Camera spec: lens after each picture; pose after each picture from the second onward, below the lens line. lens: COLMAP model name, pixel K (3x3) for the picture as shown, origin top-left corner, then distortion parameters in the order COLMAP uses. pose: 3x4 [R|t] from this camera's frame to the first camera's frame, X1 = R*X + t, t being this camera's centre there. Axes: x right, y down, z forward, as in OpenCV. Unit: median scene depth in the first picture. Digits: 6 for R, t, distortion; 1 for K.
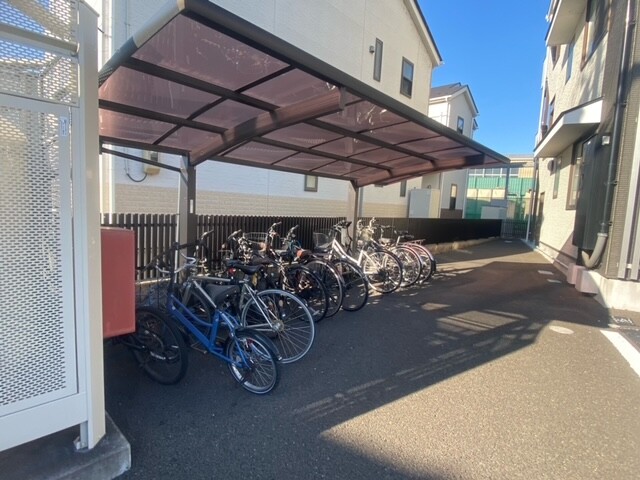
lens RADIAL K [[335.1, 0, 312.9], [0, 335.1, 237.3], [0, 0, 1]] dist [0.035991, -0.025755]
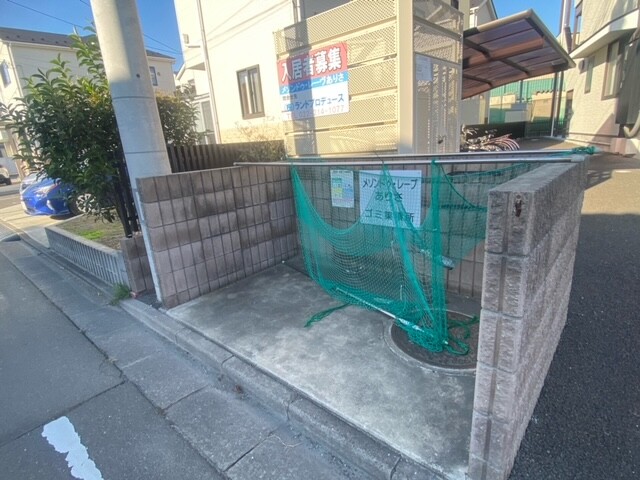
lens RADIAL K [[335.1, 0, 312.9], [0, 335.1, 237.3], [0, 0, 1]] dist [0.035991, -0.025755]
pose [[0.990374, -0.137881, 0.012174, -0.424895], [0.133260, 0.973558, 0.185544, 0.040454], [-0.037435, -0.182136, 0.982560, -0.315345]]
